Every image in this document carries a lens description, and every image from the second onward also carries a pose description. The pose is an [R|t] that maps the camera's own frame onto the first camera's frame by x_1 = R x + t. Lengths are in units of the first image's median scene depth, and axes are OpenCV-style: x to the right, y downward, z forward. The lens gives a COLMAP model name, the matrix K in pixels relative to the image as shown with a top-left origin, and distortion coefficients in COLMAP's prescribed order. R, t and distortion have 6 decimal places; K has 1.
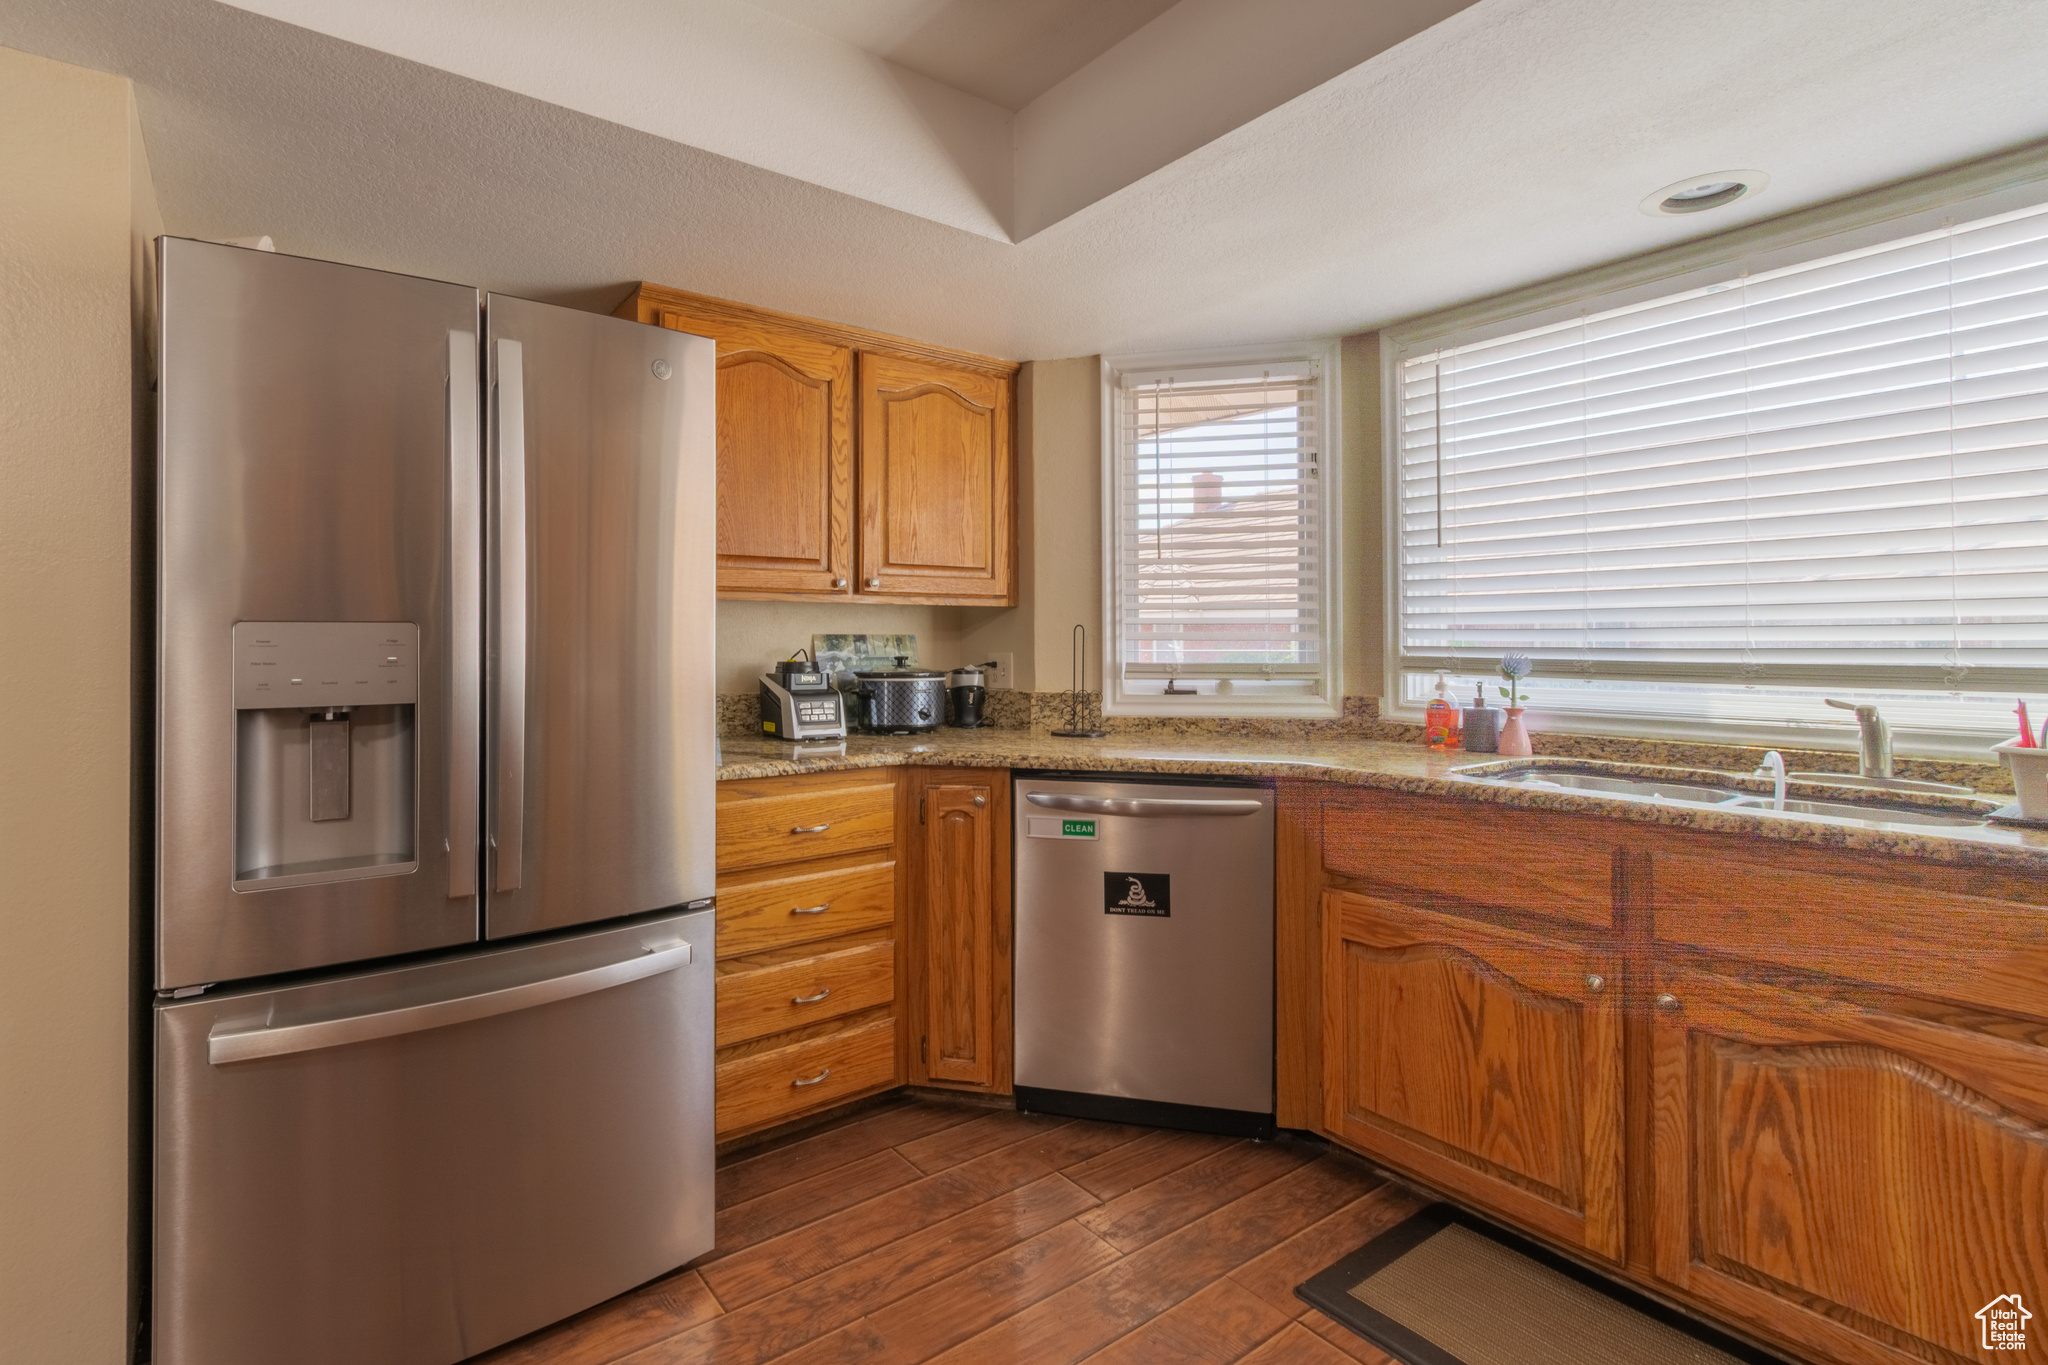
lens RADIAL K [[952.7, 0, 930.7], [0, 952.7, 631.0], [0, 0, 1]] dist [0.000472, -0.000504]
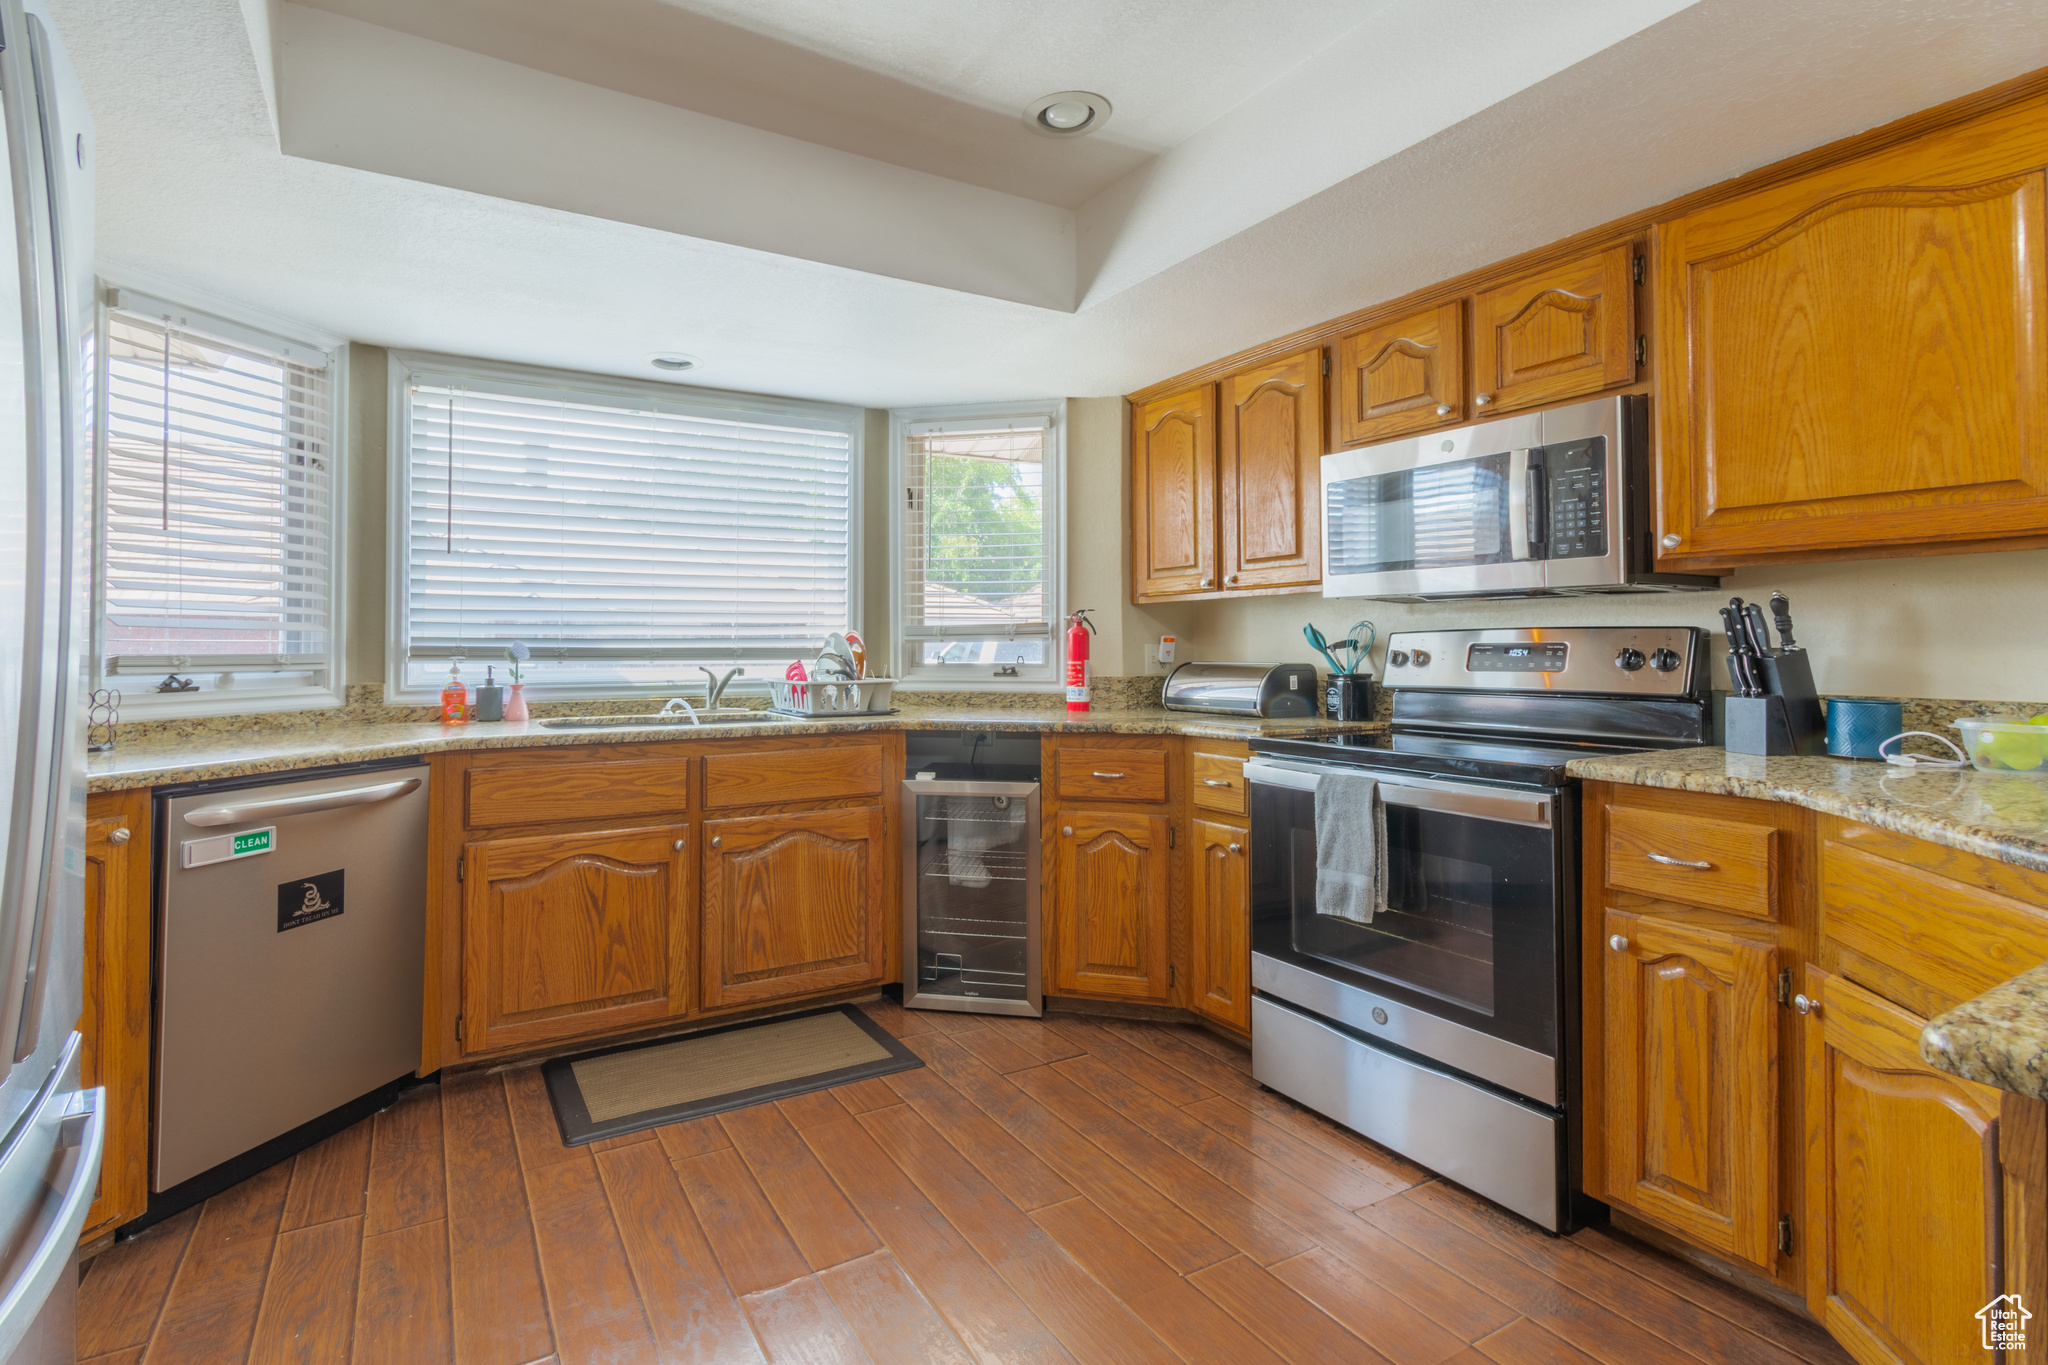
lens RADIAL K [[952.7, 0, 930.7], [0, 952.7, 631.0], [0, 0, 1]] dist [0.000472, -0.000504]
pose [[0.120377, 0.018320, 0.992559, -0.637983], [-0.011736, 0.999786, -0.017030, 0.024007], [-0.992659, -0.009599, 0.120566, 0.294254]]
